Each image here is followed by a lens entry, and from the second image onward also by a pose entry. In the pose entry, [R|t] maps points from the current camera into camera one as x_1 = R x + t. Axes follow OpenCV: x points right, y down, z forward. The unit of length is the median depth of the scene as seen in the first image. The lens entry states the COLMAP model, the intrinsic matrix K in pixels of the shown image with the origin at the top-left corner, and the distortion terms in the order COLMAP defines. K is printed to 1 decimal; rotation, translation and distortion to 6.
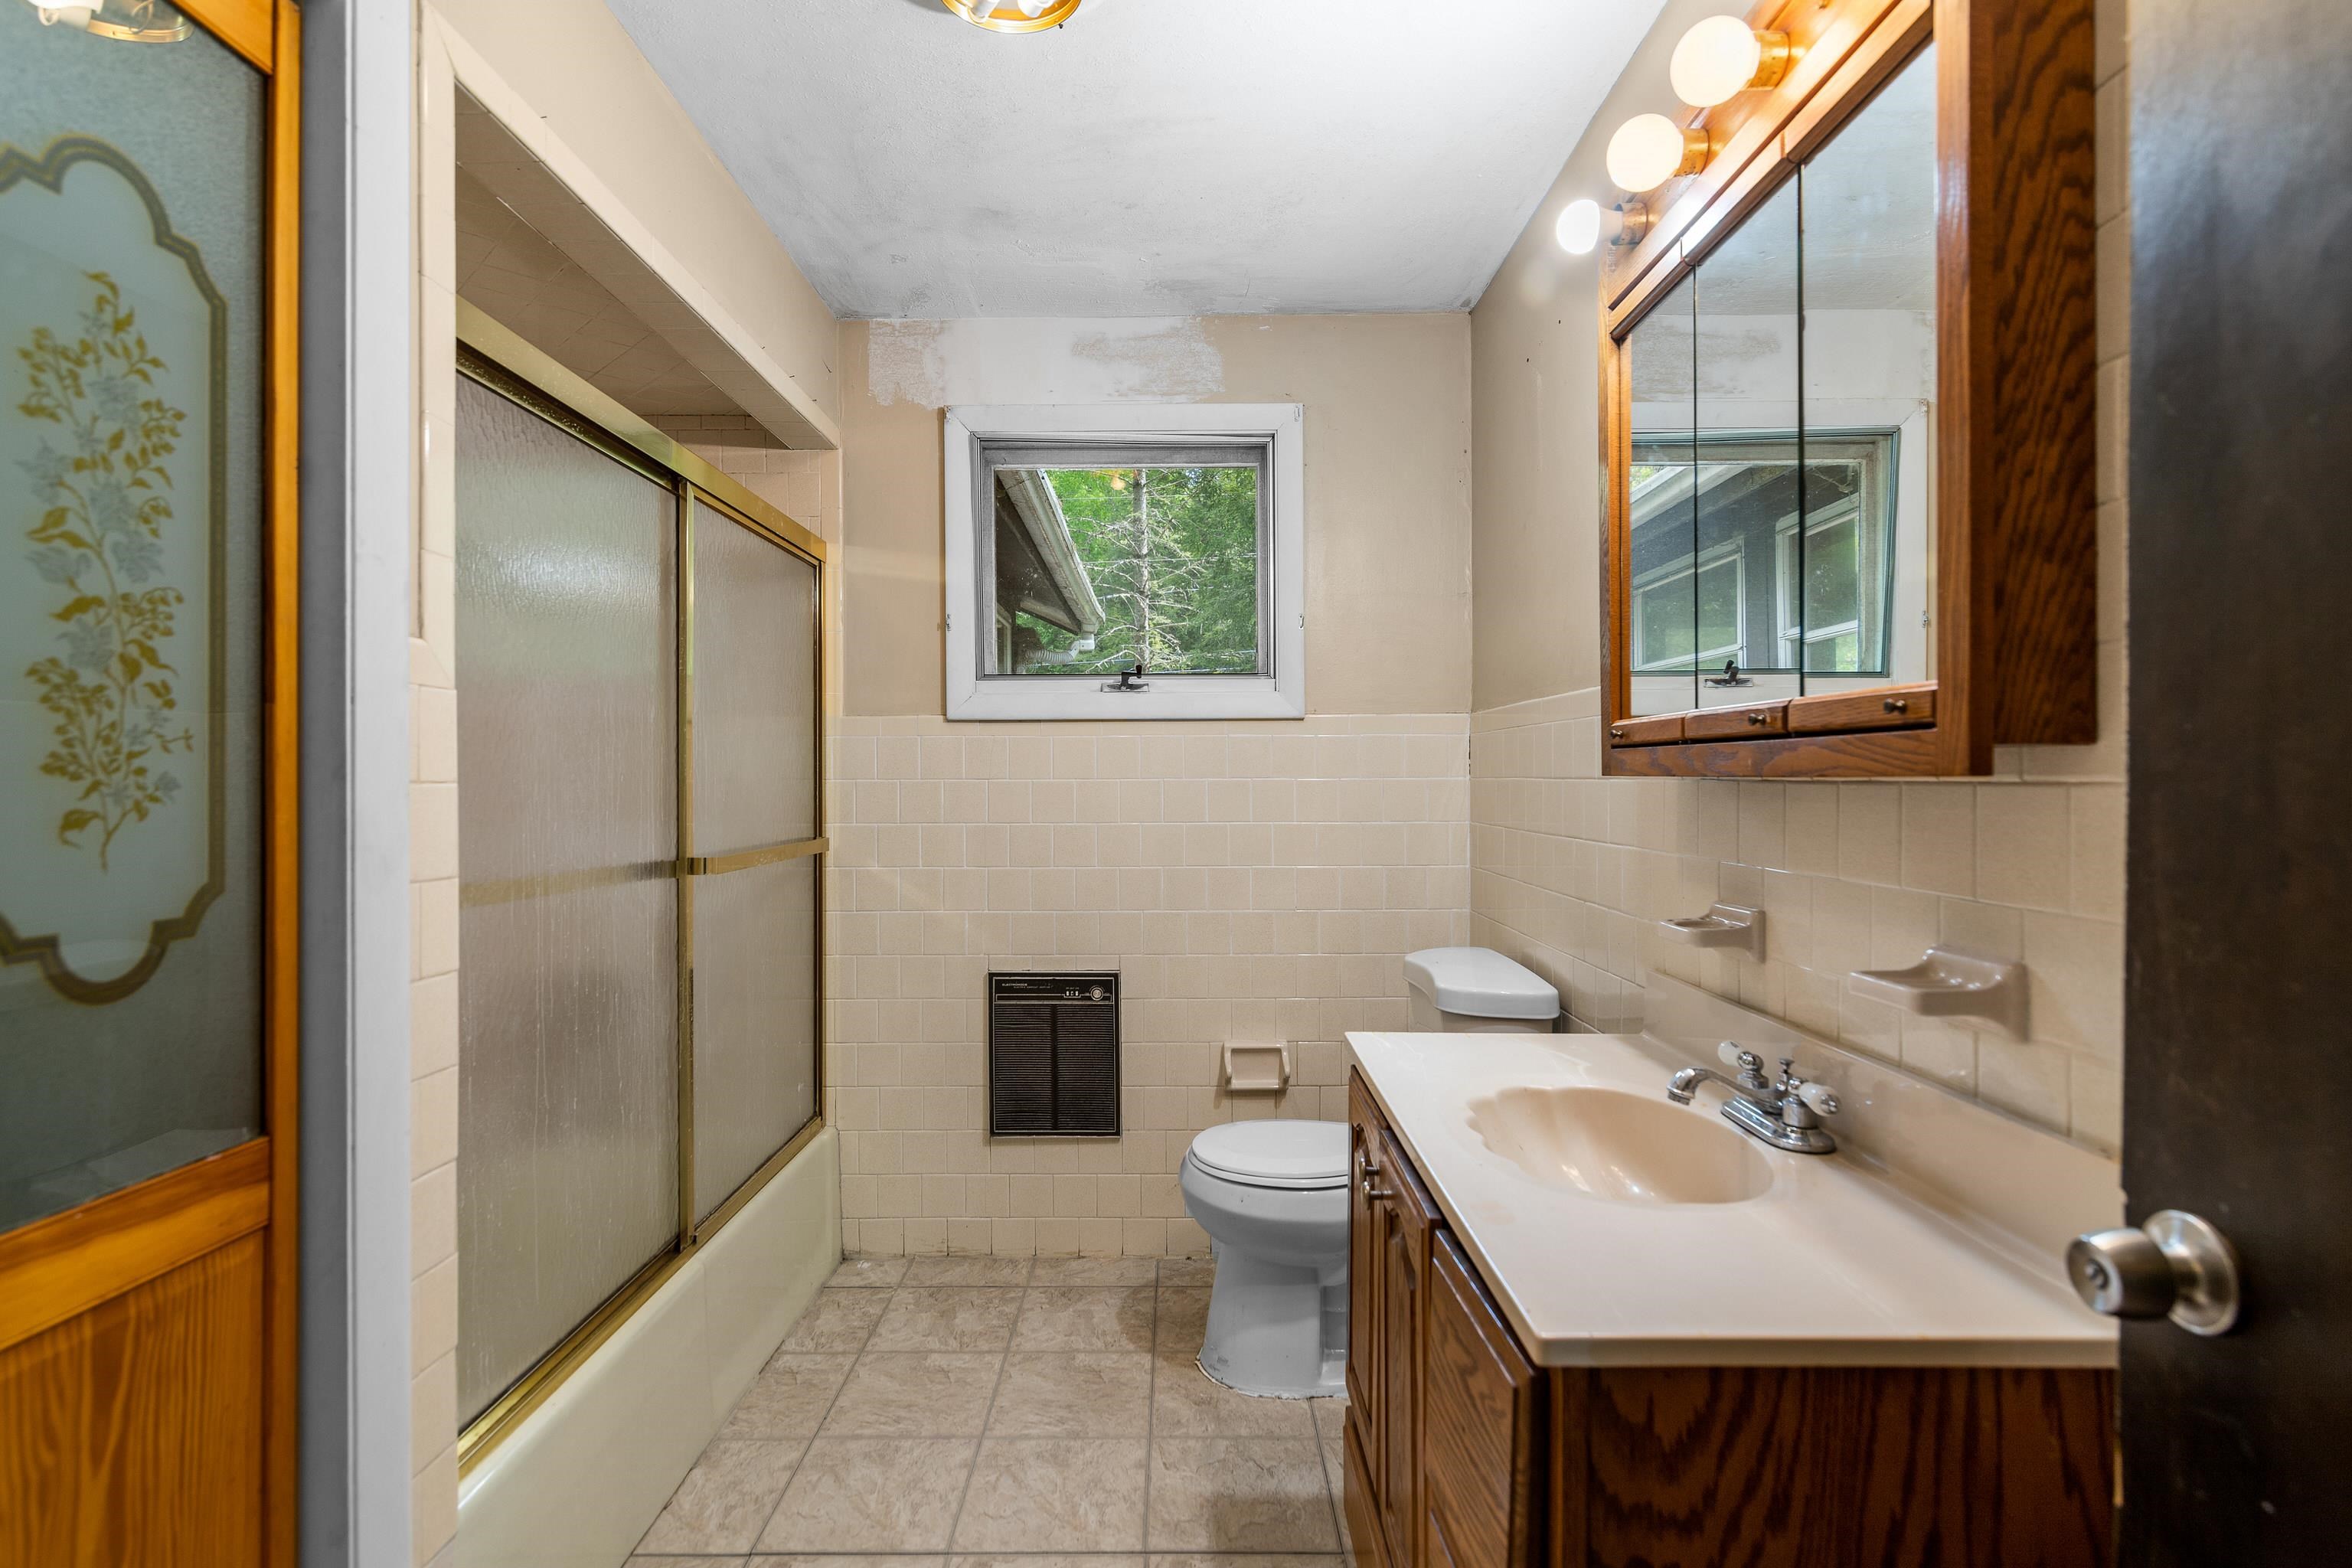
lens RADIAL K [[1142.0, 0, 1179.5], [0, 1142.0, 786.2], [0, 0, 1]] dist [0.002040, -0.001803]
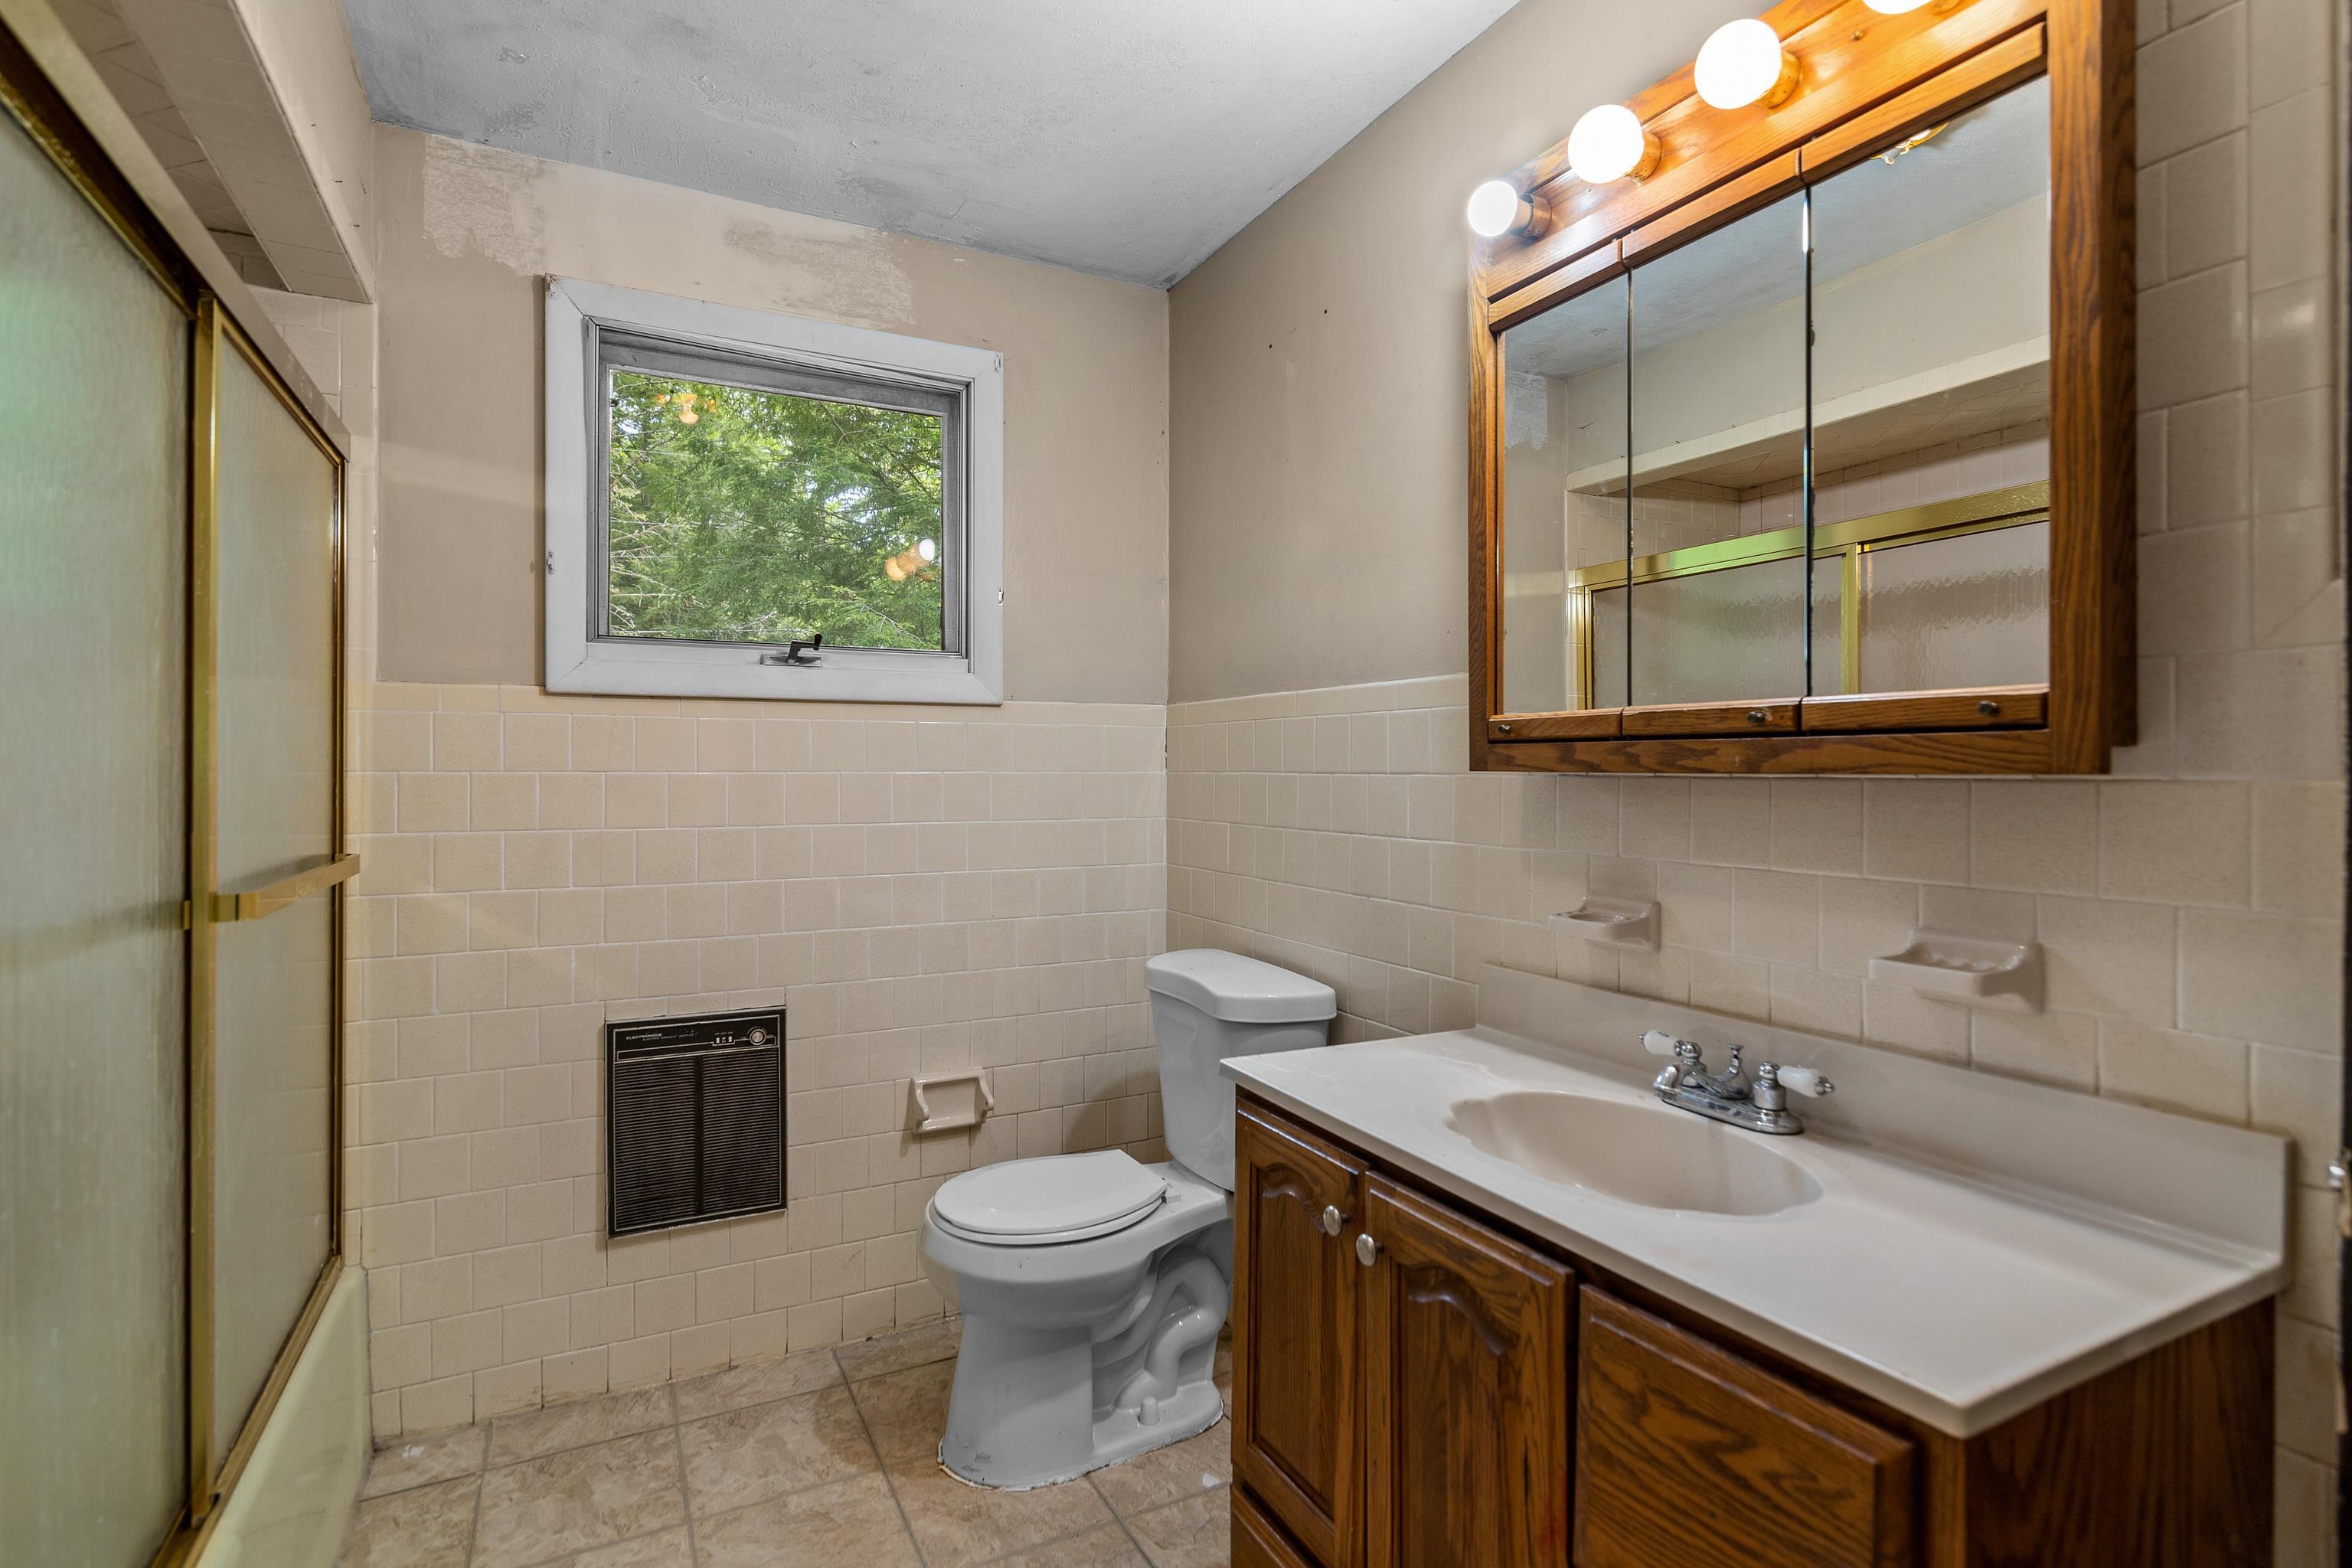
lens RADIAL K [[1142.0, 0, 1178.5], [0, 1142.0, 772.6], [0, 0, 1]] dist [0.002040, -0.001803]
pose [[0.885700, 0.003329, 0.464246, -0.192333], [-0.000612, 0.999982, -0.006003, -0.001136], [-0.464258, 0.005033, 0.885686, 0.149377]]
